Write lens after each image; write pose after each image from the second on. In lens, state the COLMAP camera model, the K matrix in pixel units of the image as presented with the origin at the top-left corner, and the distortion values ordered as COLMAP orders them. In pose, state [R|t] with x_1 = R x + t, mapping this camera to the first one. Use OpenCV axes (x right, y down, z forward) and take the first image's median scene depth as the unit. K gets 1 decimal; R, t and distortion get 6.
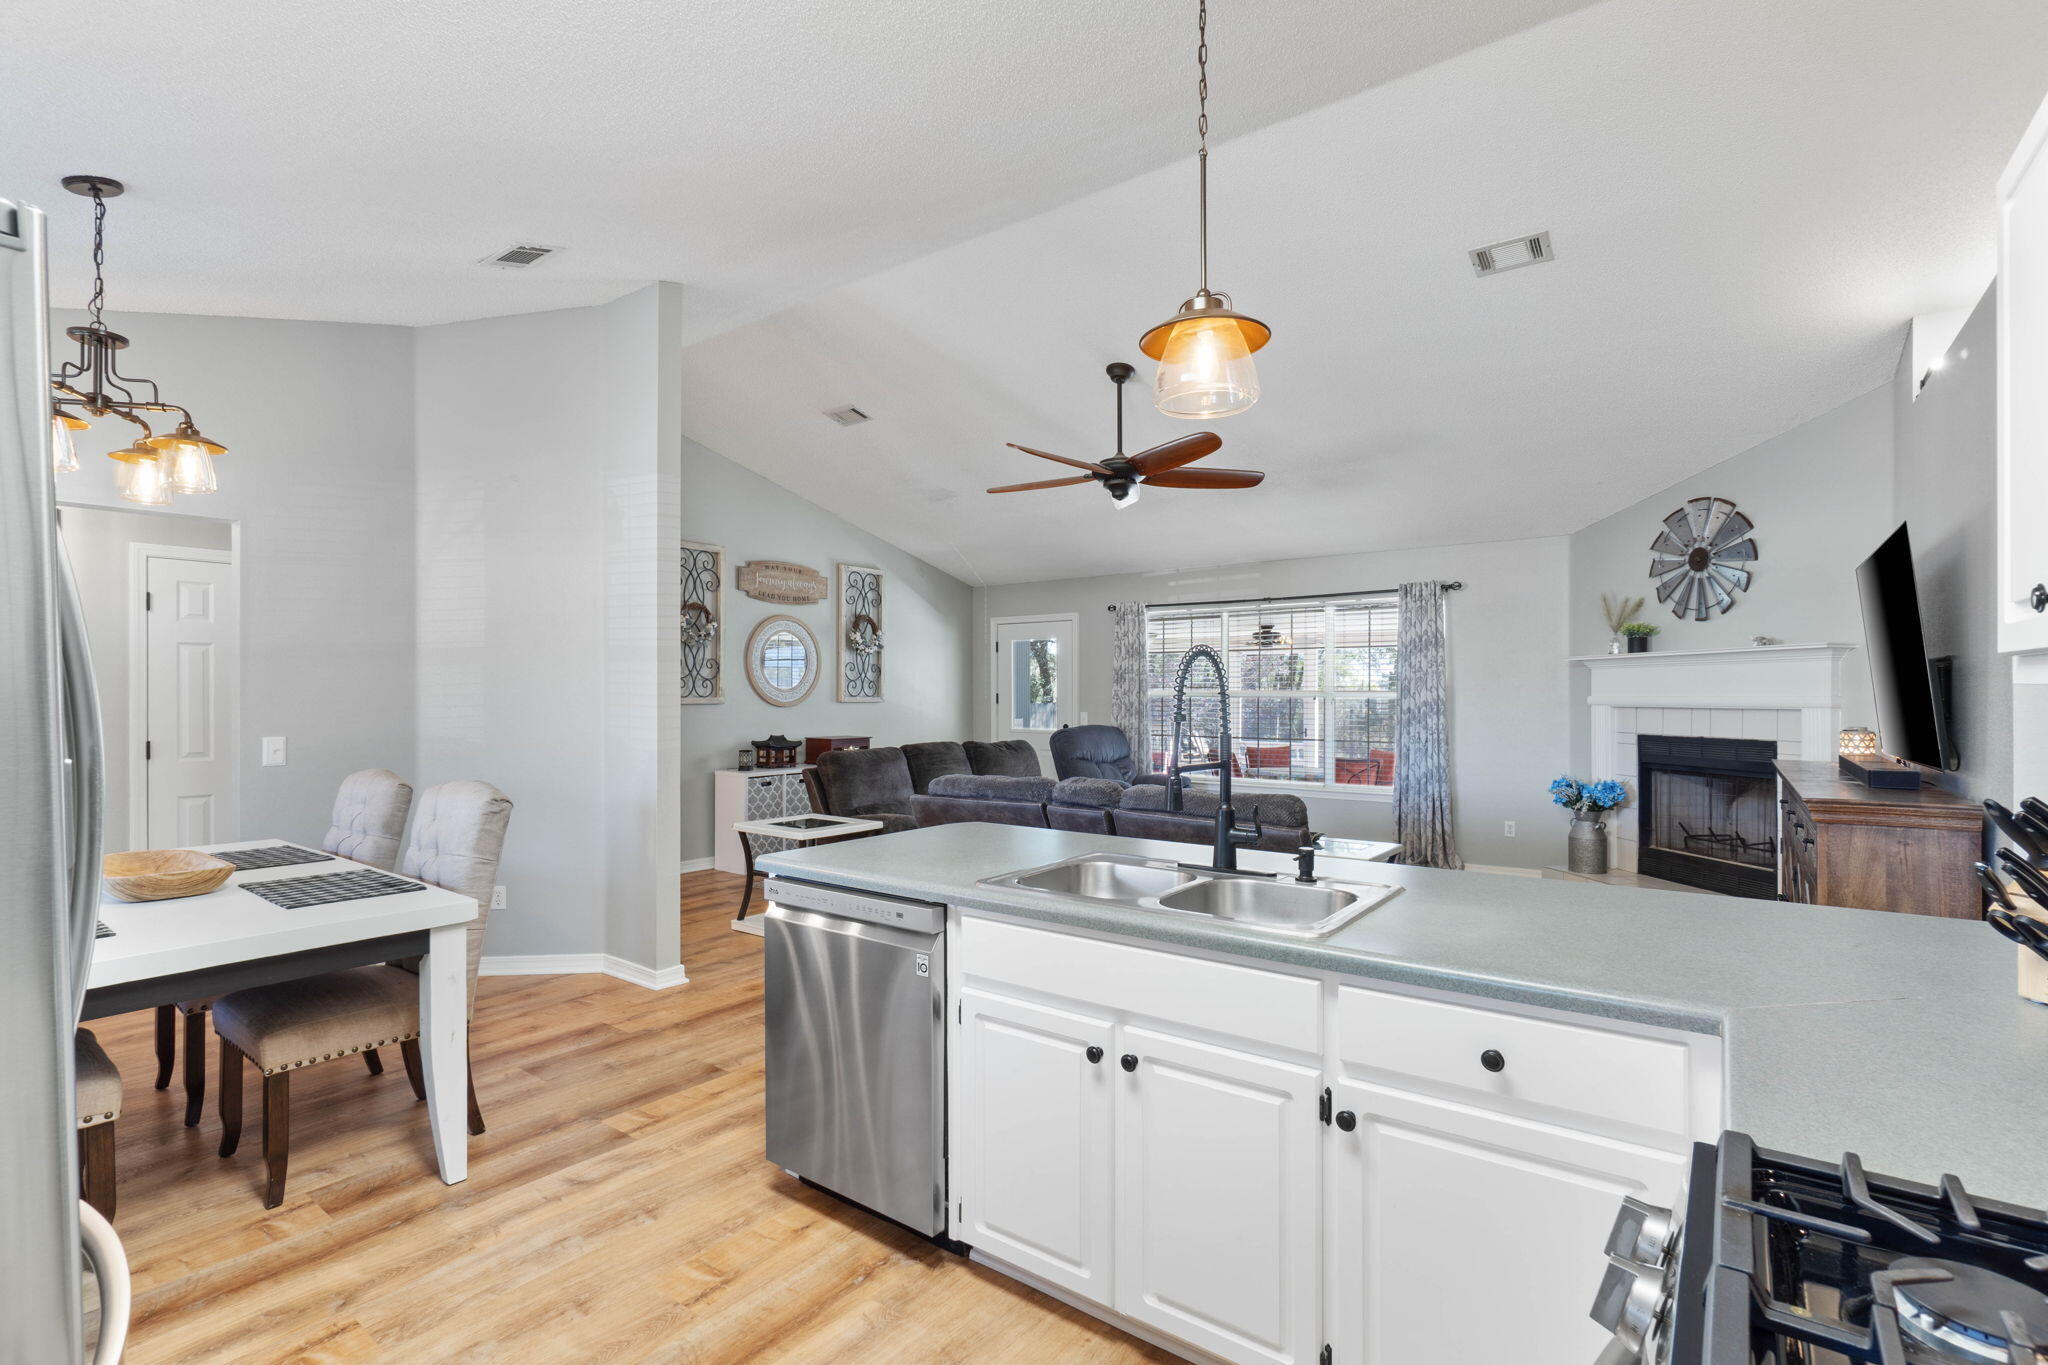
lens RADIAL K [[941.1, 0, 1019.1], [0, 941.1, 697.1], [0, 0, 1]] dist [-0.004385, -0.000184]
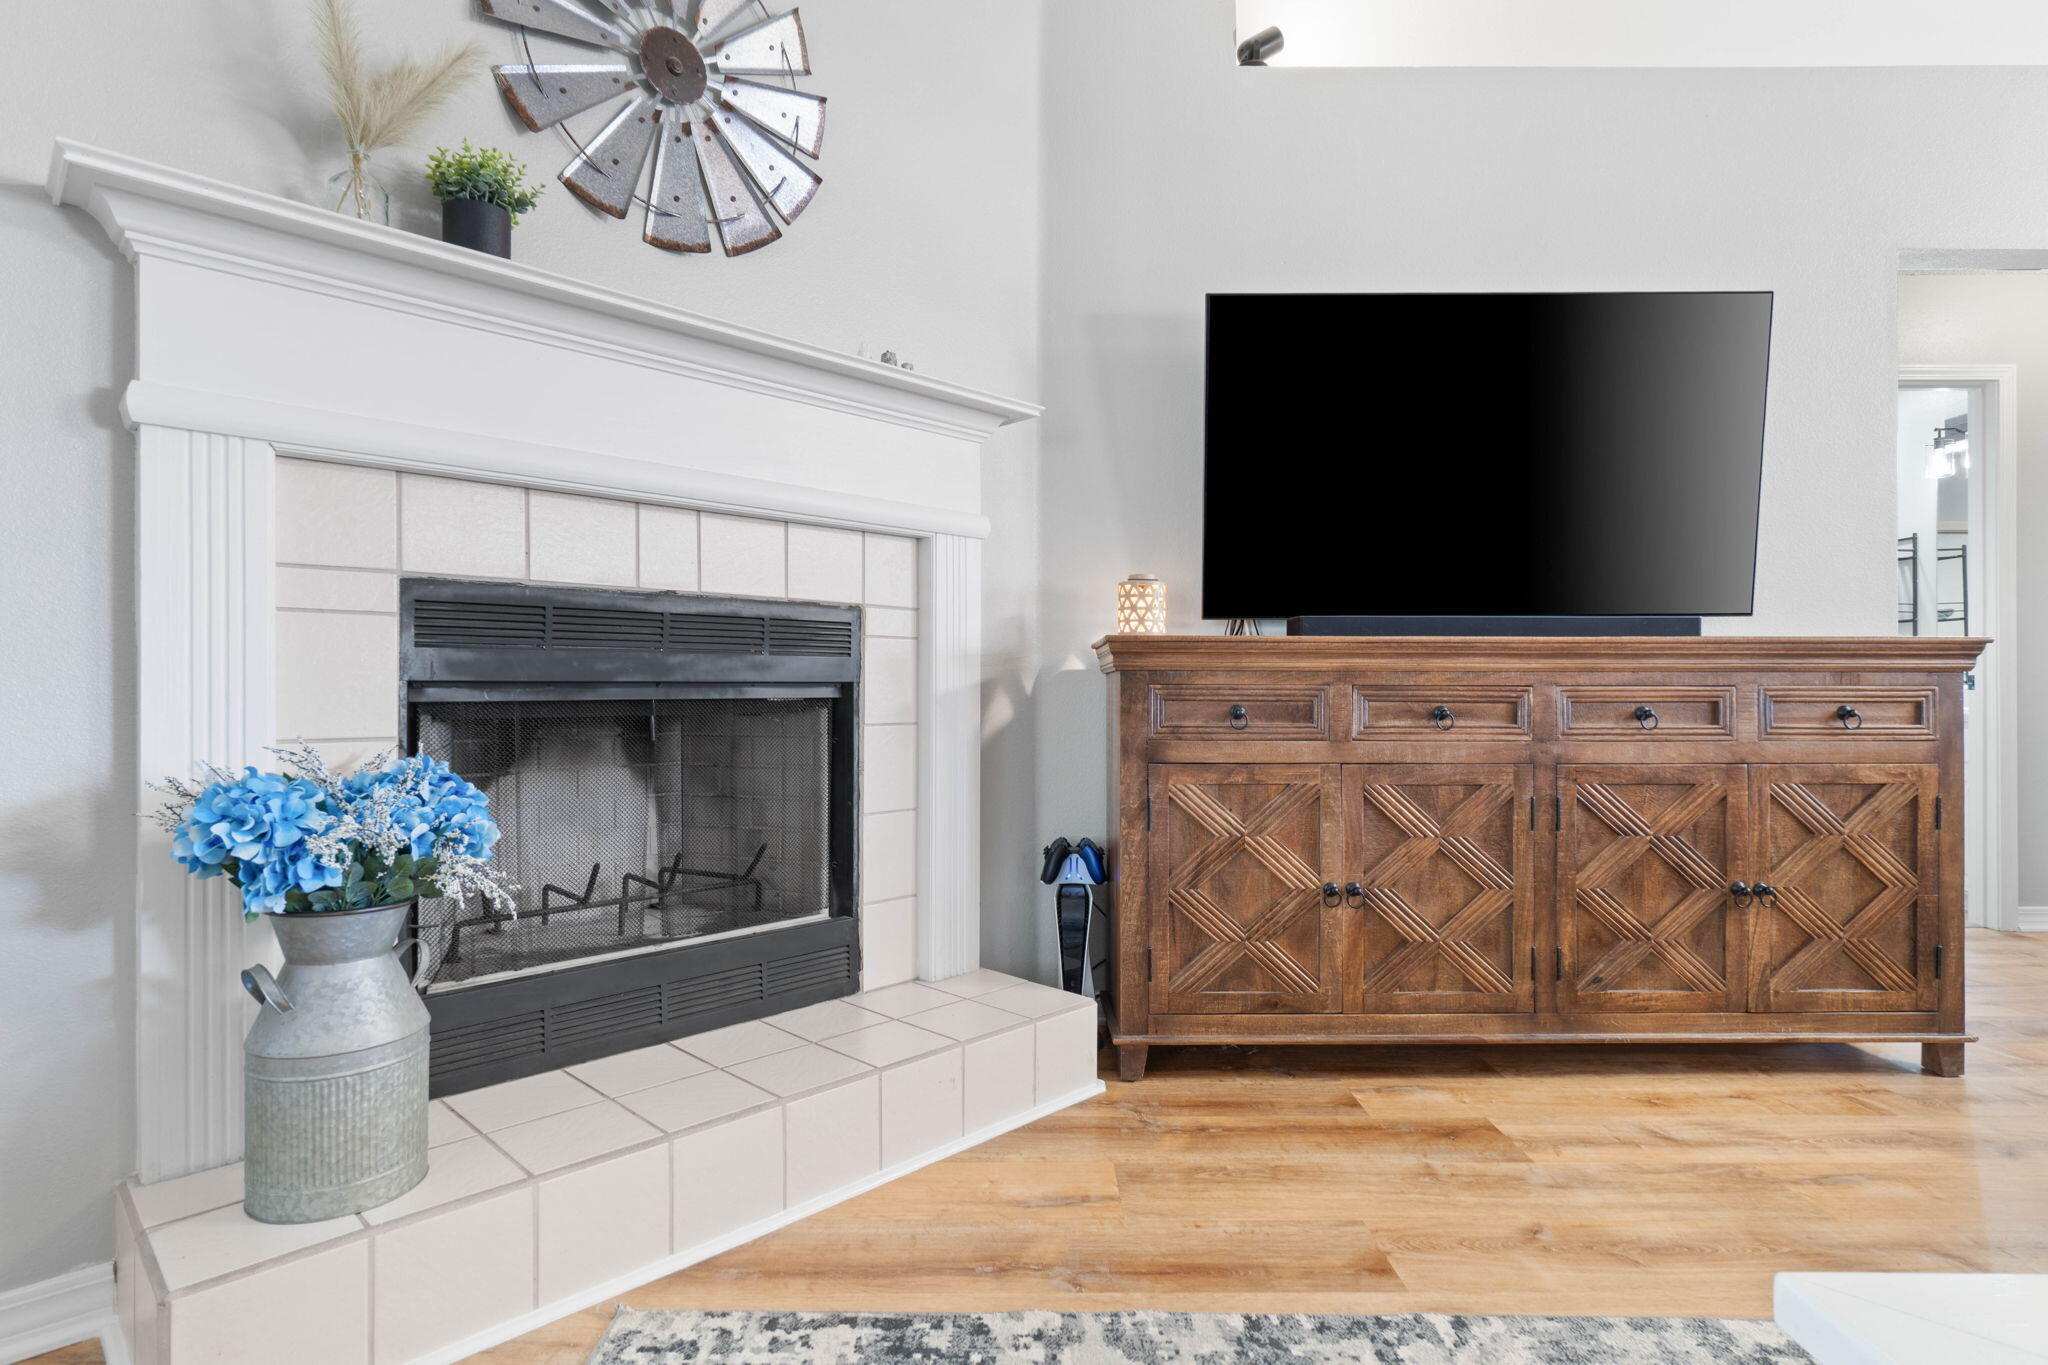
lens RADIAL K [[1067.9, 0, 1032.0], [0, 1067.9, 678.6], [0, 0, 1]] dist [-0.011485, 0.001050]
pose [[-0.600197, 0.011791, 0.799765, 0.347986], [0.005961, 0.999930, -0.010269, 0.079298], [-0.799830, -0.001396, -0.600225, 1.143559]]
